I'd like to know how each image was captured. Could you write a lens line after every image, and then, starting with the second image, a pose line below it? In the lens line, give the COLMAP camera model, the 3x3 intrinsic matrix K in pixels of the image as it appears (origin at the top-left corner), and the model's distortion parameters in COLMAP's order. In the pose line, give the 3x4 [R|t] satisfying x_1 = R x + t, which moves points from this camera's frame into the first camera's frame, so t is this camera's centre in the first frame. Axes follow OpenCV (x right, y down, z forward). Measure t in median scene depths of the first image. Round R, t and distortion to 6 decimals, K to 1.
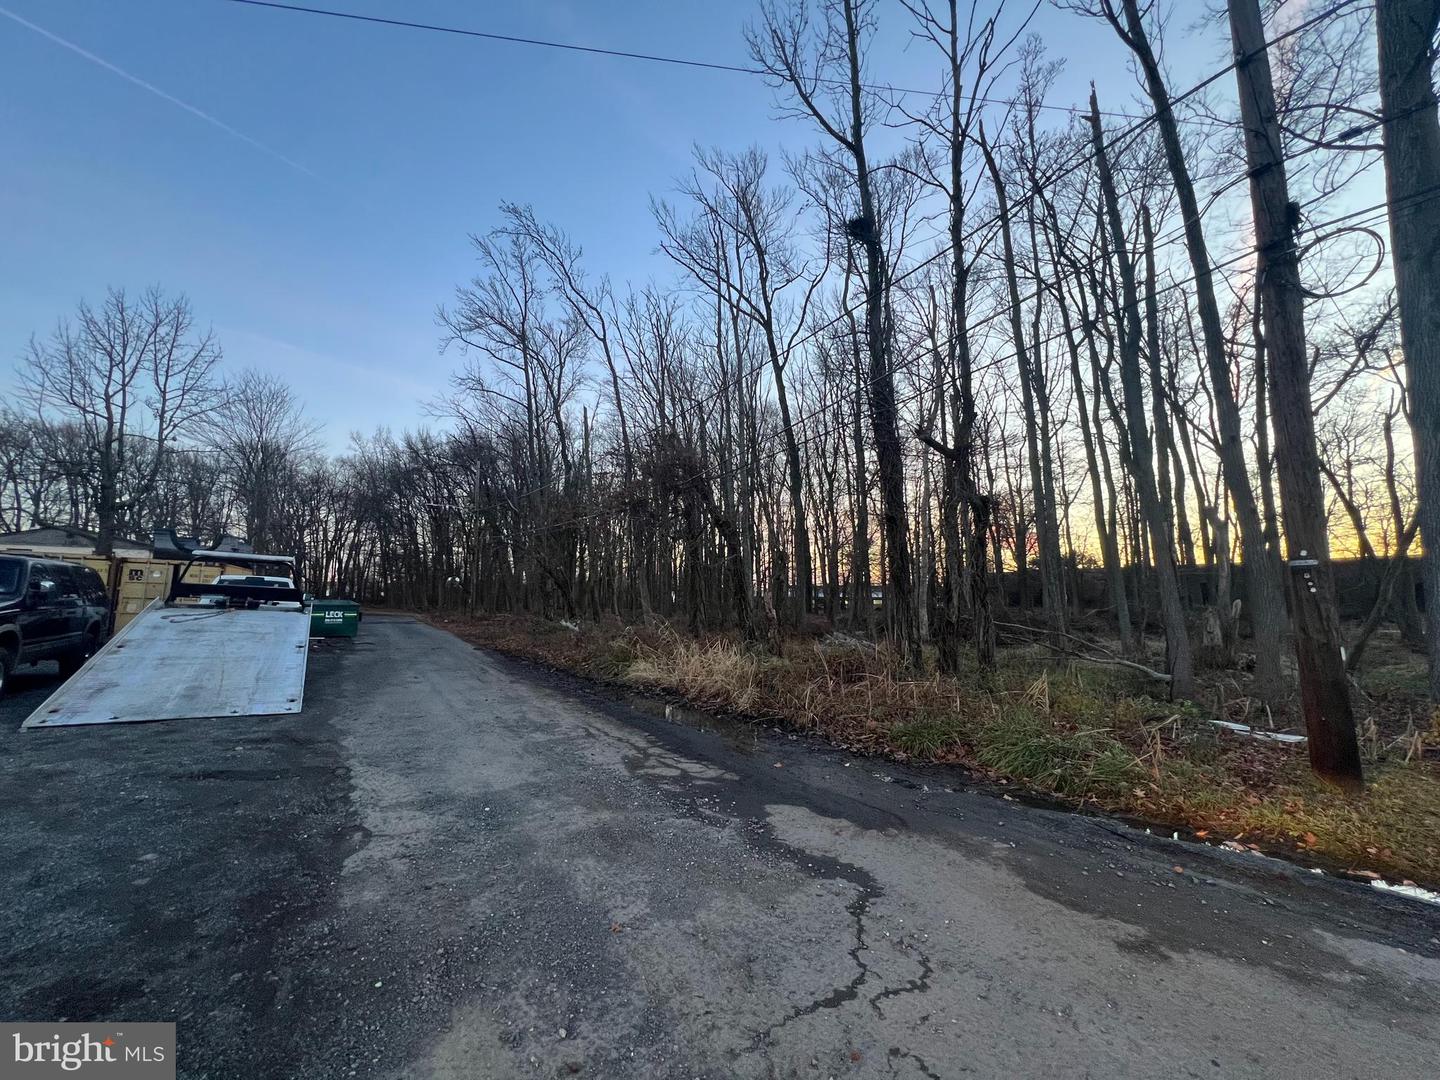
lens RADIAL K [[571.4, 0, 720.8], [0, 571.4, 541.7], [0, 0, 1]] dist [-0.002329, 0.000148]
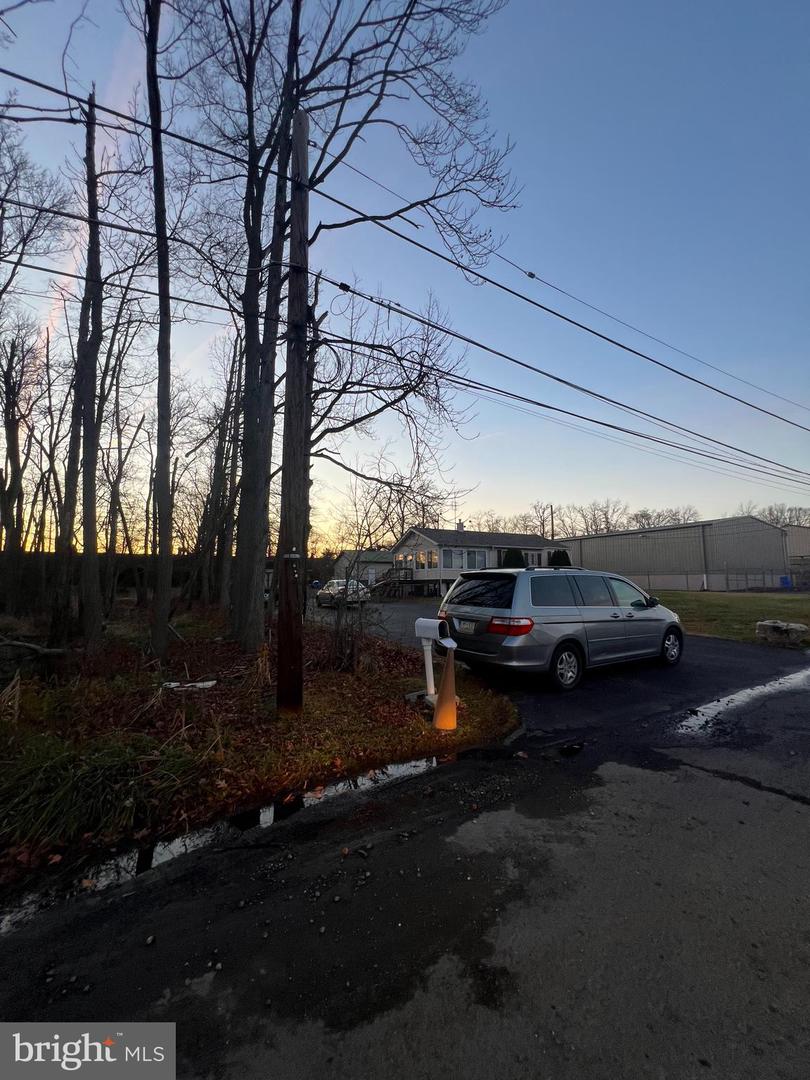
lens RADIAL K [[428.5, 0, 402.5], [0, 428.5, 541.9], [0, 0, 1]] dist [-0.002329, 0.000148]
pose [[0.089362, 0.087580, 0.992141, 0.002249], [-0.101227, 0.991767, -0.078429, 0.019072], [-0.990842, -0.093422, 0.097492, 0.210004]]
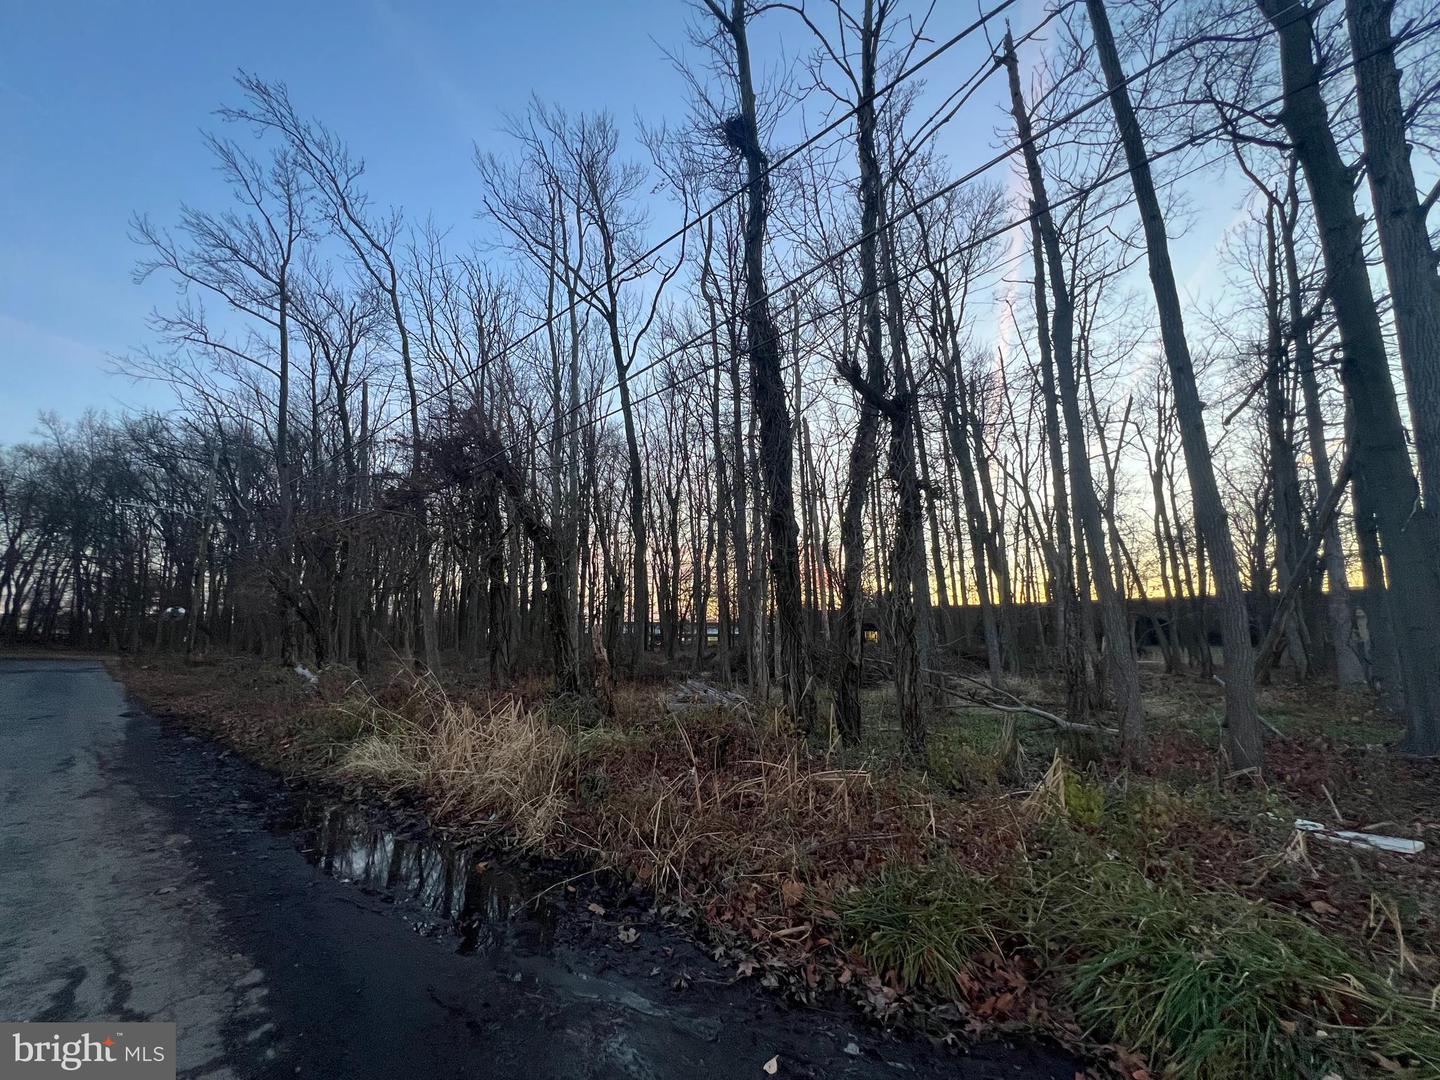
lens RADIAL K [[571.4, 0, 721.1], [0, 571.4, 540.9], [0, 0, 1]] dist [-0.002329, 0.000148]
pose [[0.959576, 0.043522, 0.278063, 0.027754], [-0.025276, 0.997305, -0.068871, 0.028285], [-0.280311, 0.059059, 0.958091, 0.254969]]
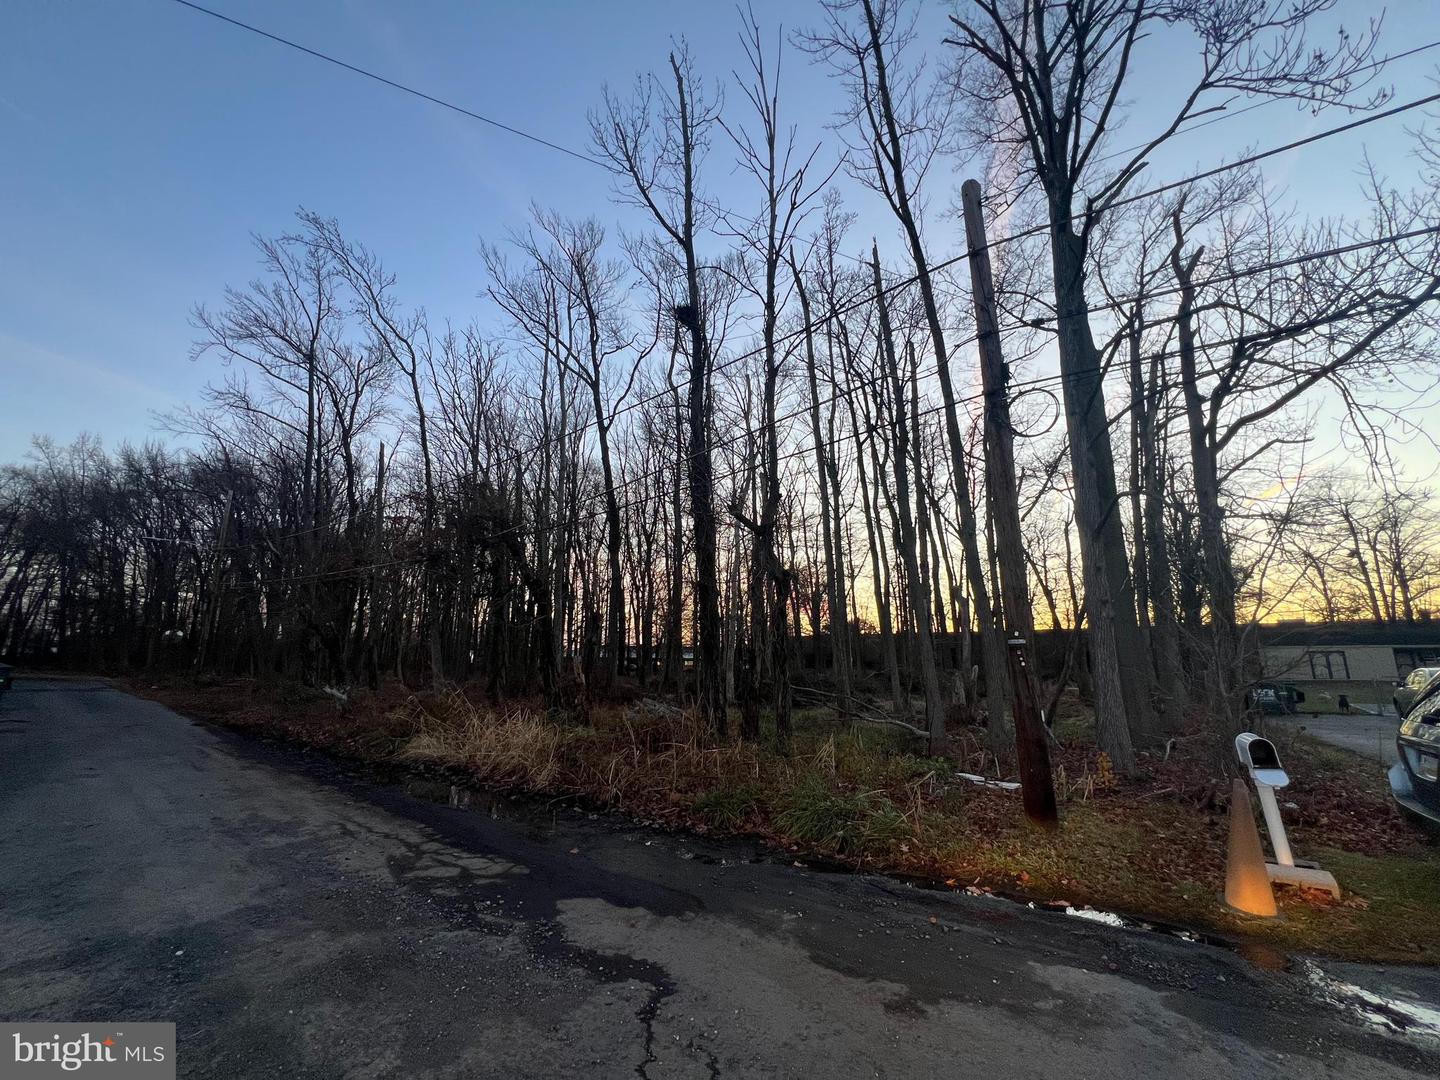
lens RADIAL K [[571.4, 0, 721.0], [0, 571.4, 541.7], [0, 0, 1]] dist [-0.002329, 0.000148]
pose [[0.948718, 0.069060, 0.308487, 0.001848], [-0.036916, 0.993372, -0.108854, -0.006768], [-0.313960, 0.091884, 0.944980, -0.000061]]
